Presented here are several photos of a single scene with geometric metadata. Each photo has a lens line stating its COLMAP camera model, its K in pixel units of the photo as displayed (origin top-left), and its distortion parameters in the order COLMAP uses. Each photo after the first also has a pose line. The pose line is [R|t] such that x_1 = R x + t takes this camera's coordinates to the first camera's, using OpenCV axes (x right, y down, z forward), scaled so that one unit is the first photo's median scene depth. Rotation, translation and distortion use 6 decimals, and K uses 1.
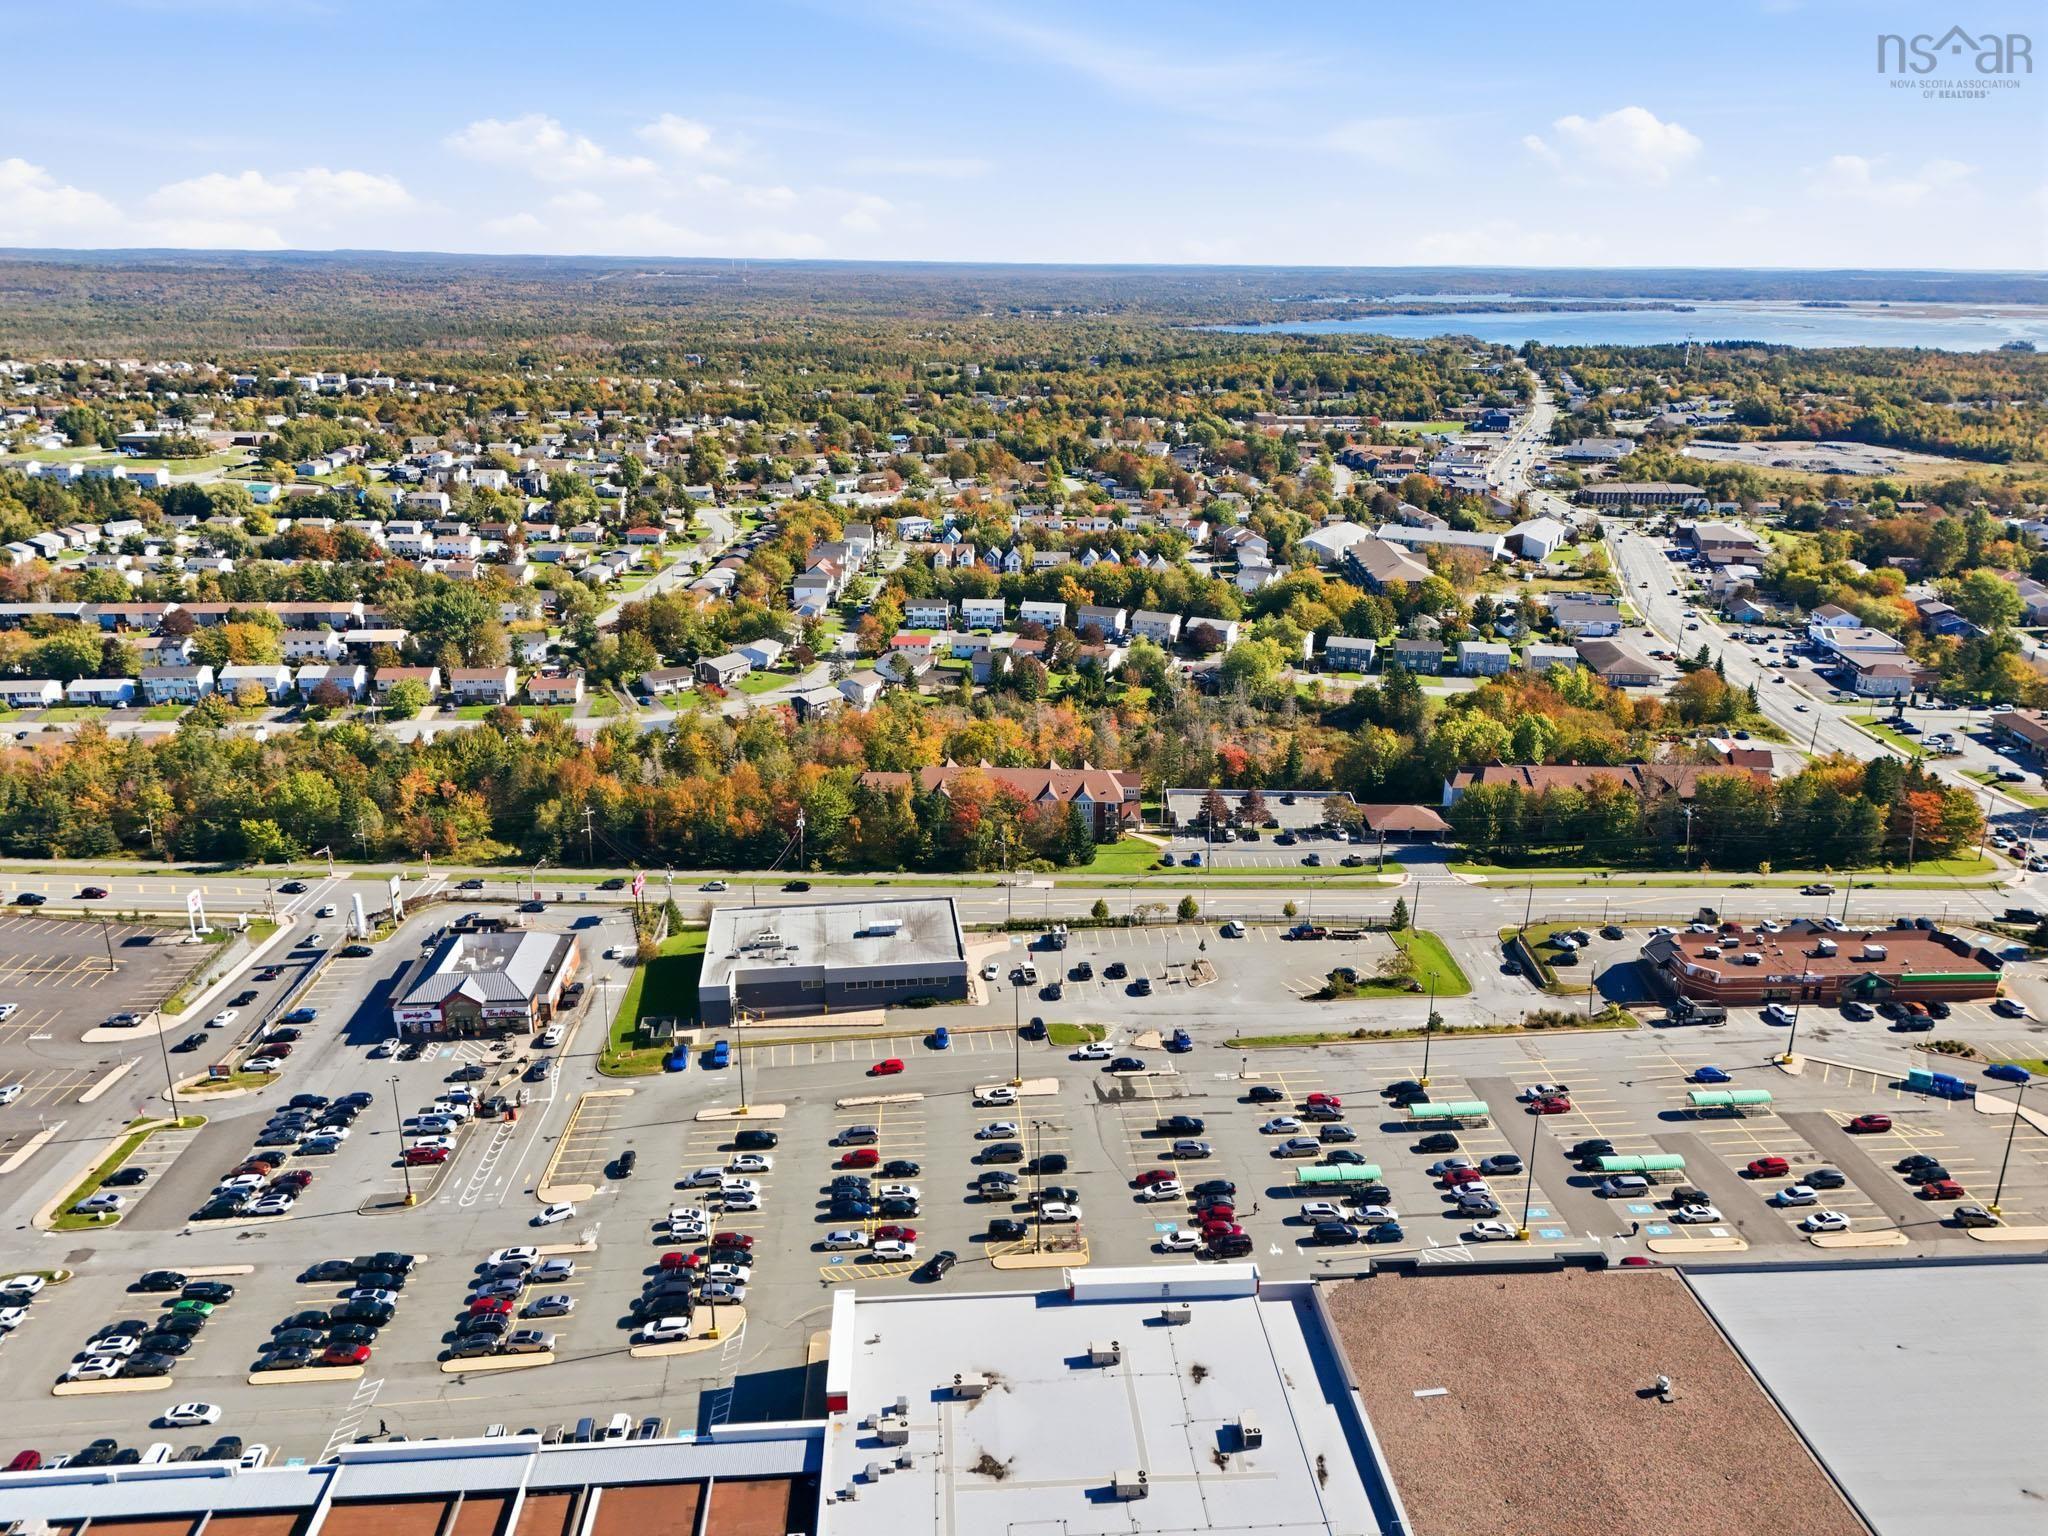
lens RADIAL K [[1503.5, 0, 1023.0], [0, 1503.5, 754.0], [0, 0, 1]] dist [0.092171, -0.107306]
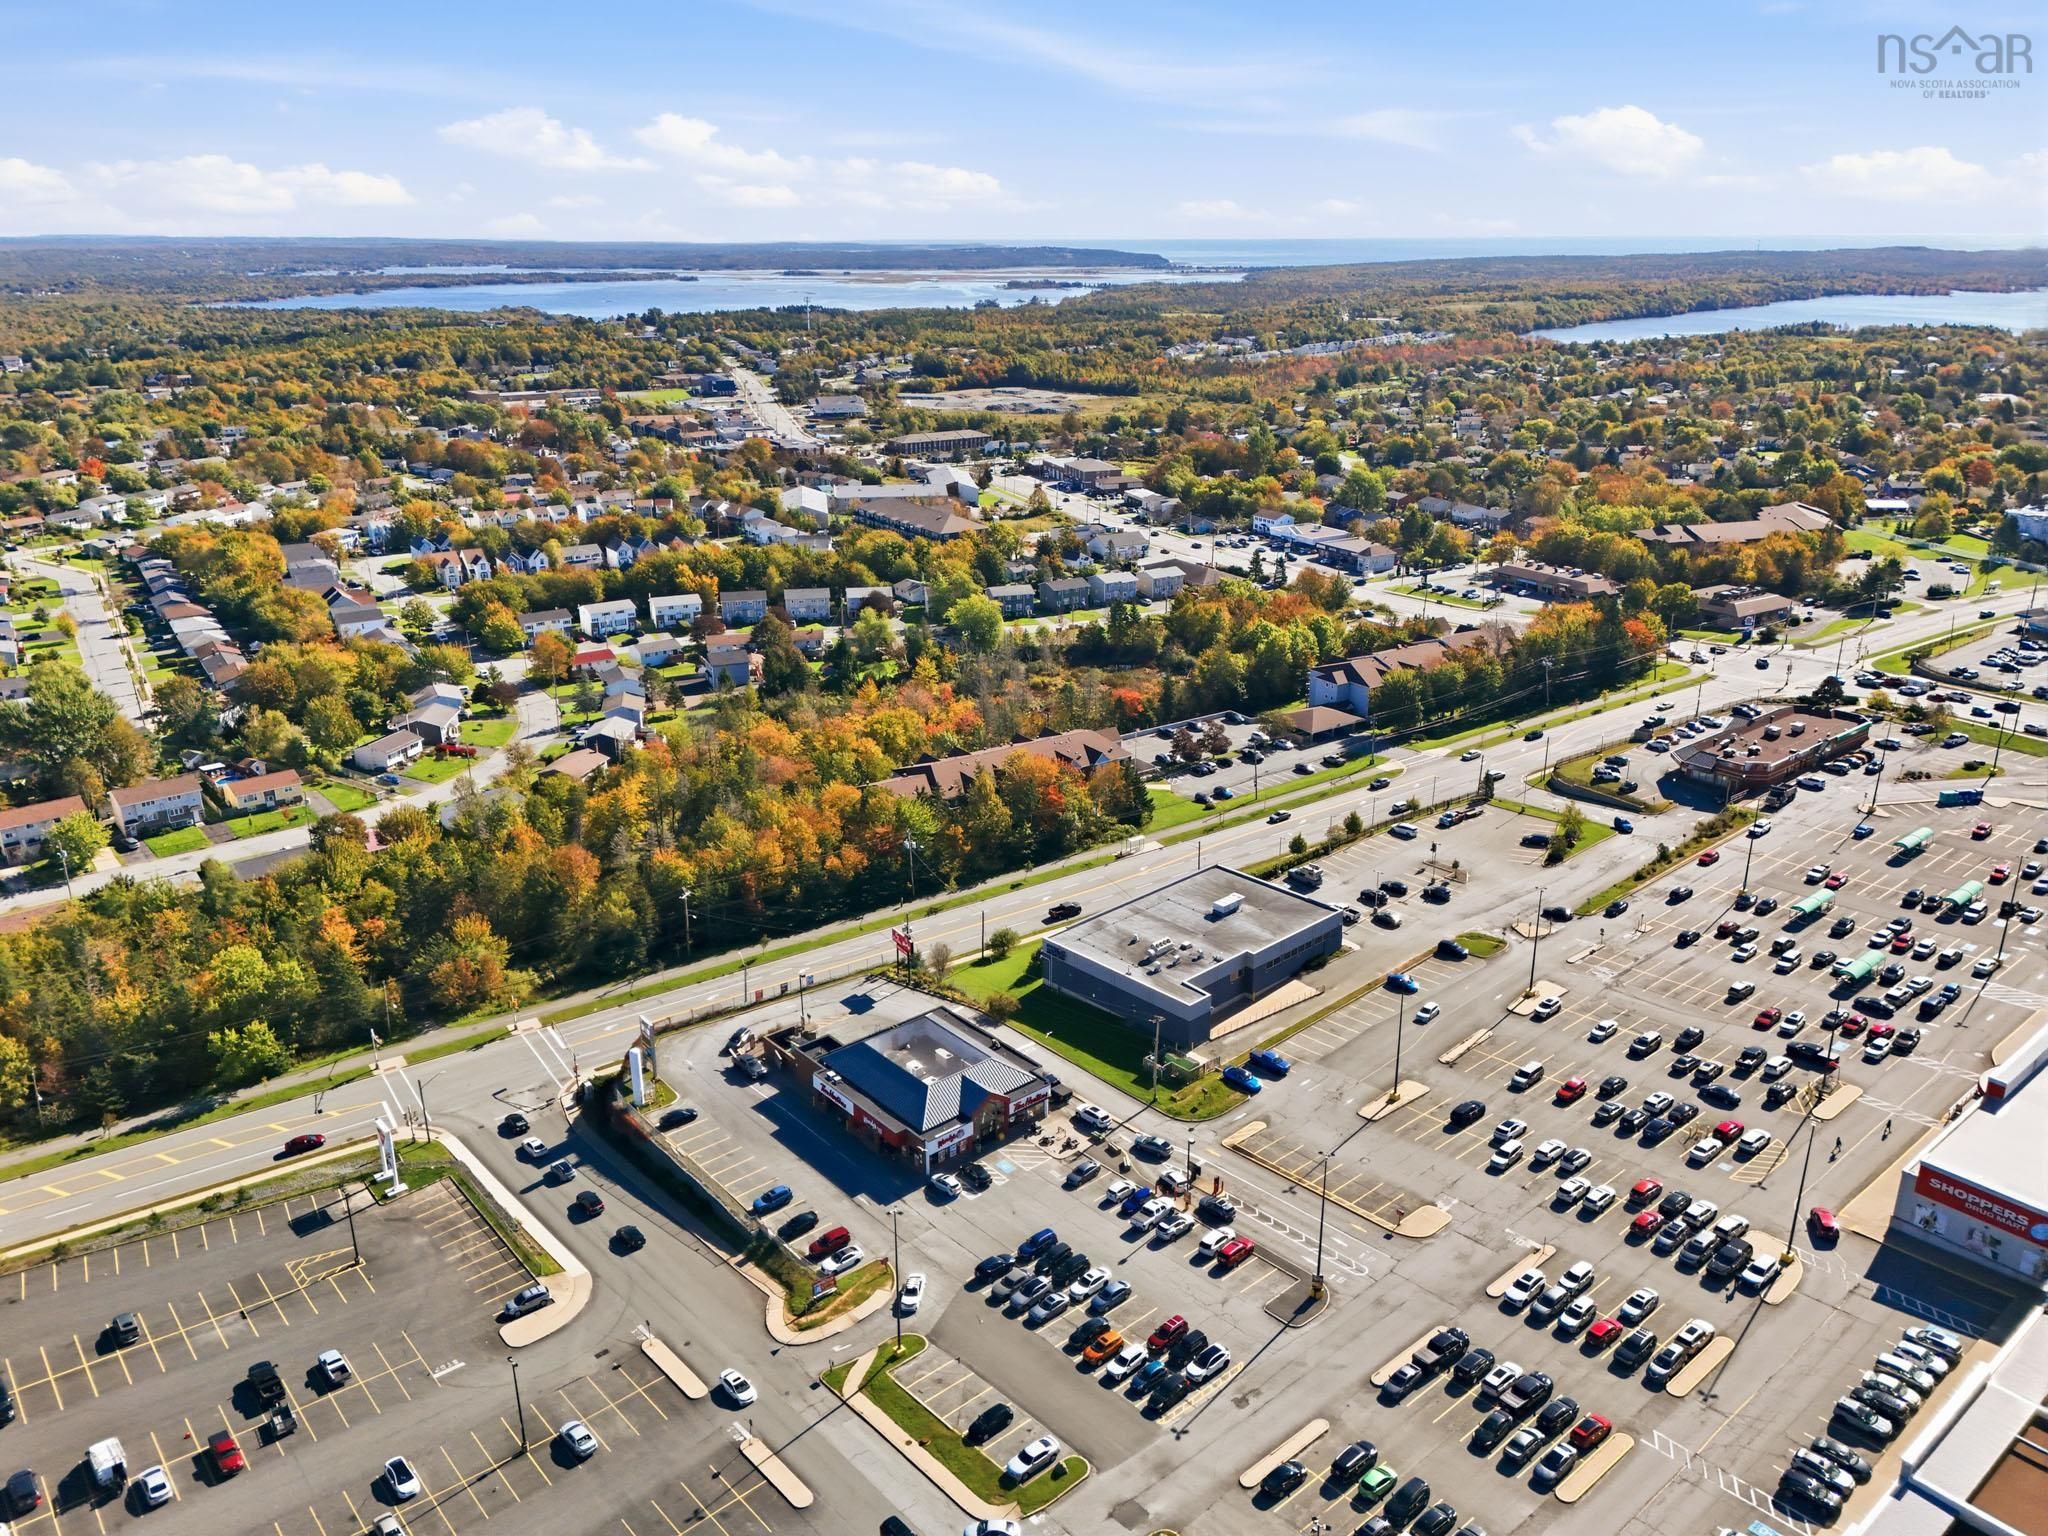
lens RADIAL K [[1503.5, 0, 1023.0], [0, 1503.5, 754.0], [0, 0, 1]] dist [0.092171, -0.107306]
pose [[0.804304, -0.201250, 0.559101, -0.428238], [0.192025, 0.978446, 0.075953, -0.045461], [-0.562336, 0.046272, 0.825613, 0.167852]]
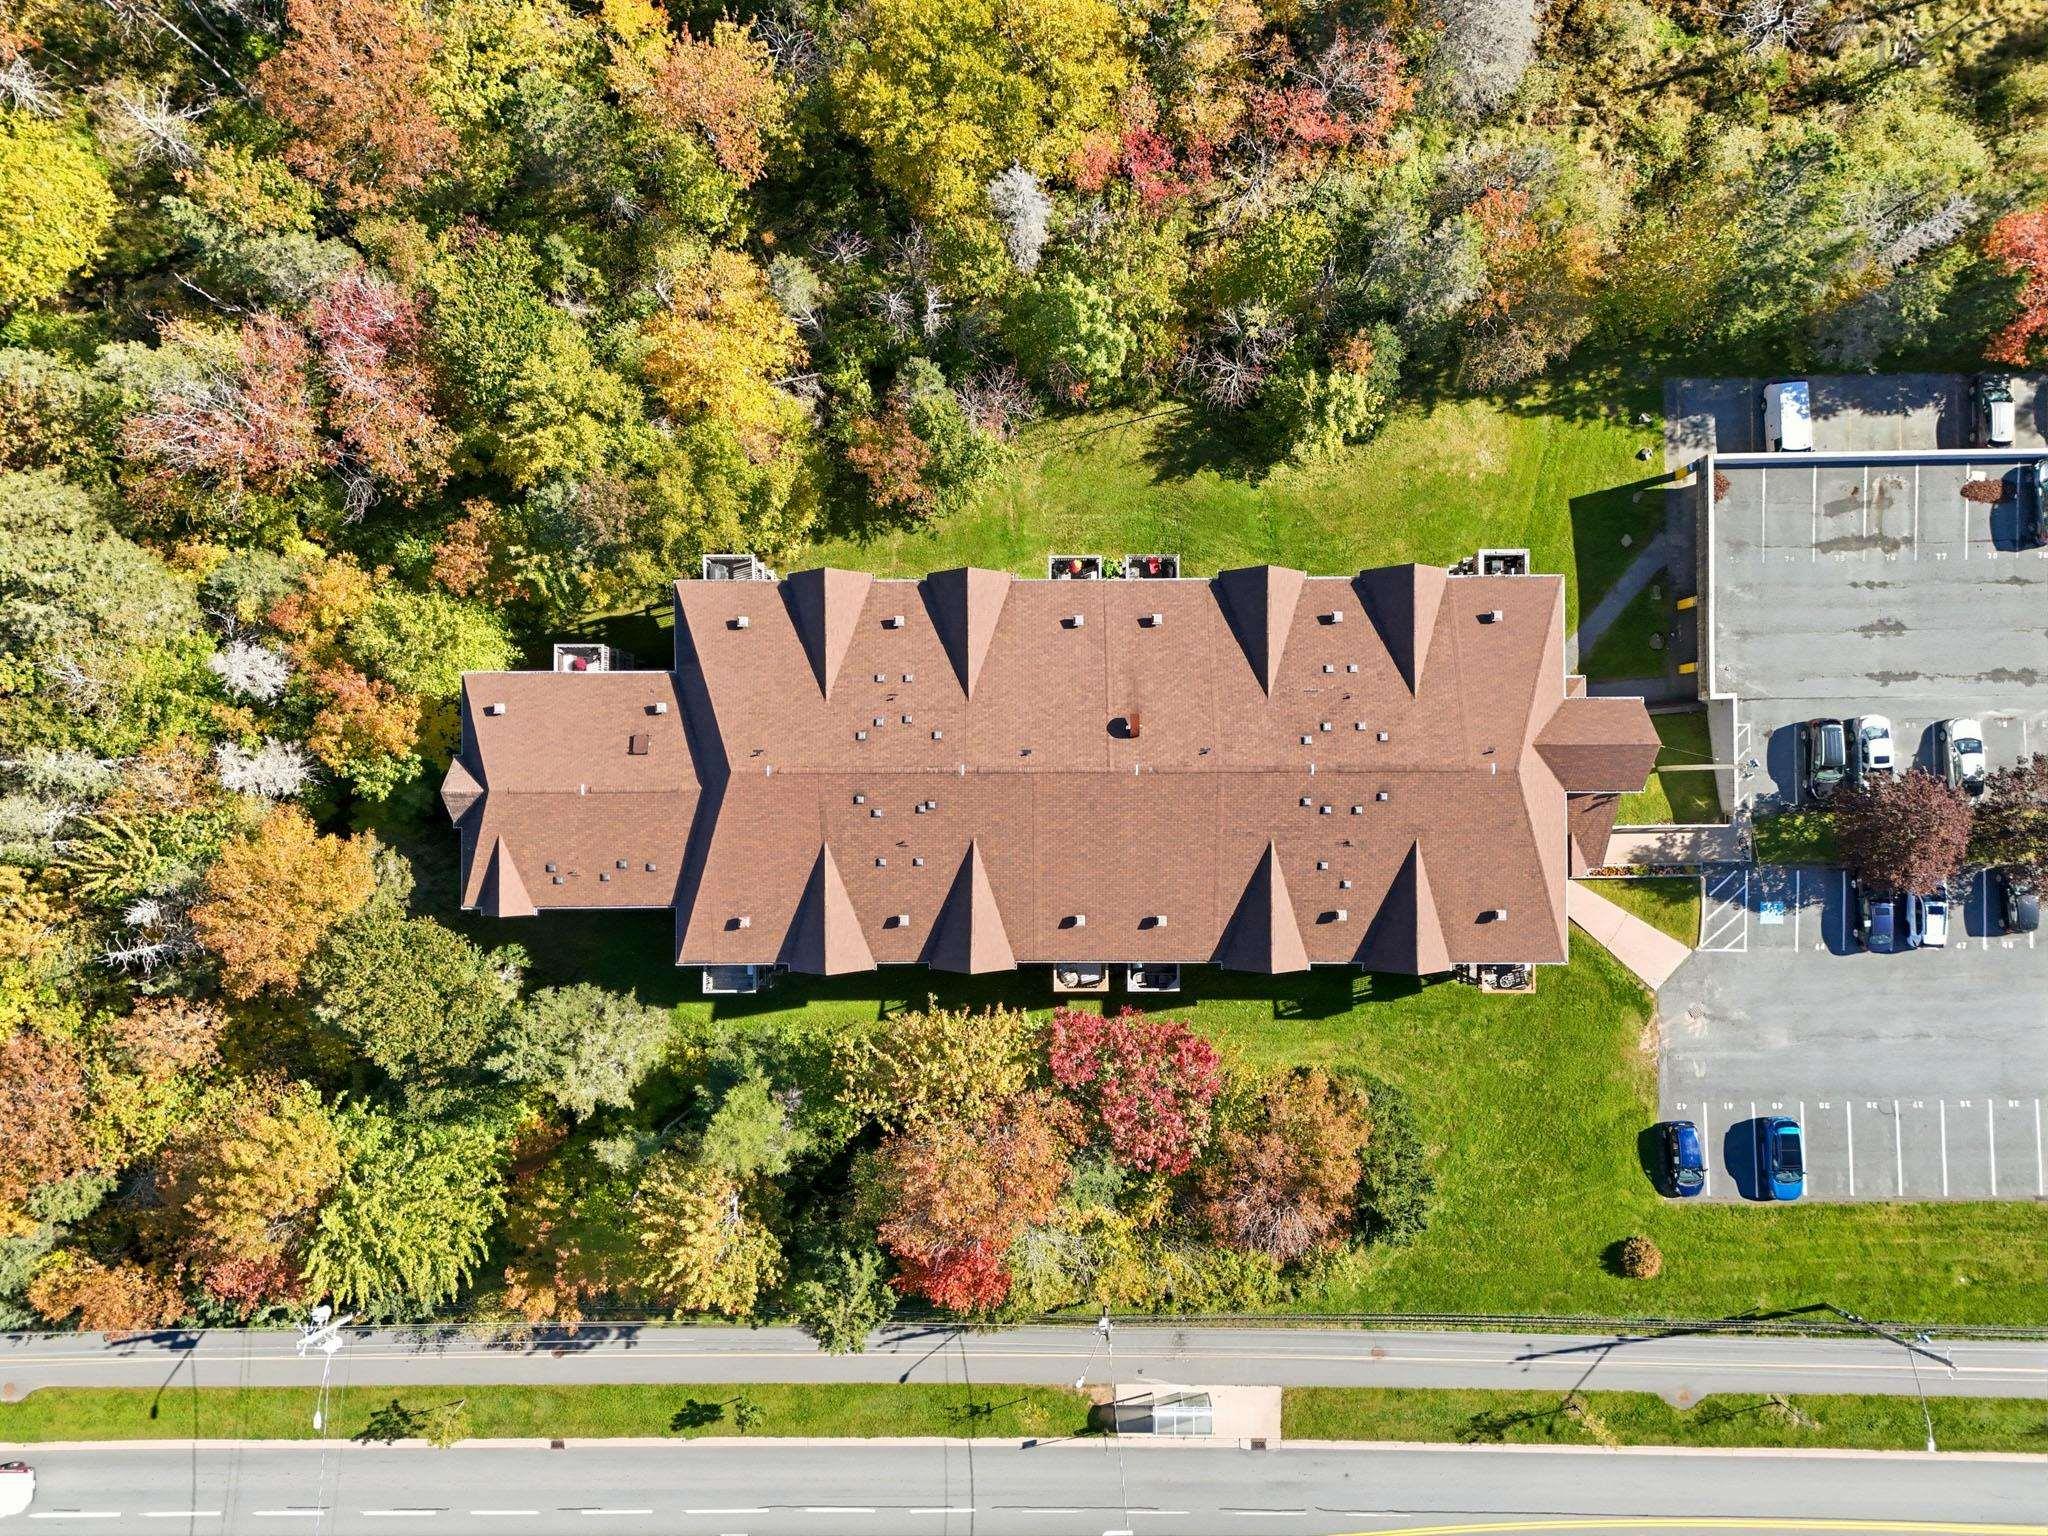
lens RADIAL K [[1503.5, 0, 1023.0], [0, 1503.5, 754.0], [0, 0, 1]] dist [0.092171, -0.107306]
pose [[0.998434, -0.051644, -0.021493, -0.011928], [0.037019, 0.321977, 0.946023, -0.171752], [-0.041936, -0.945338, 0.323385, 0.742138]]
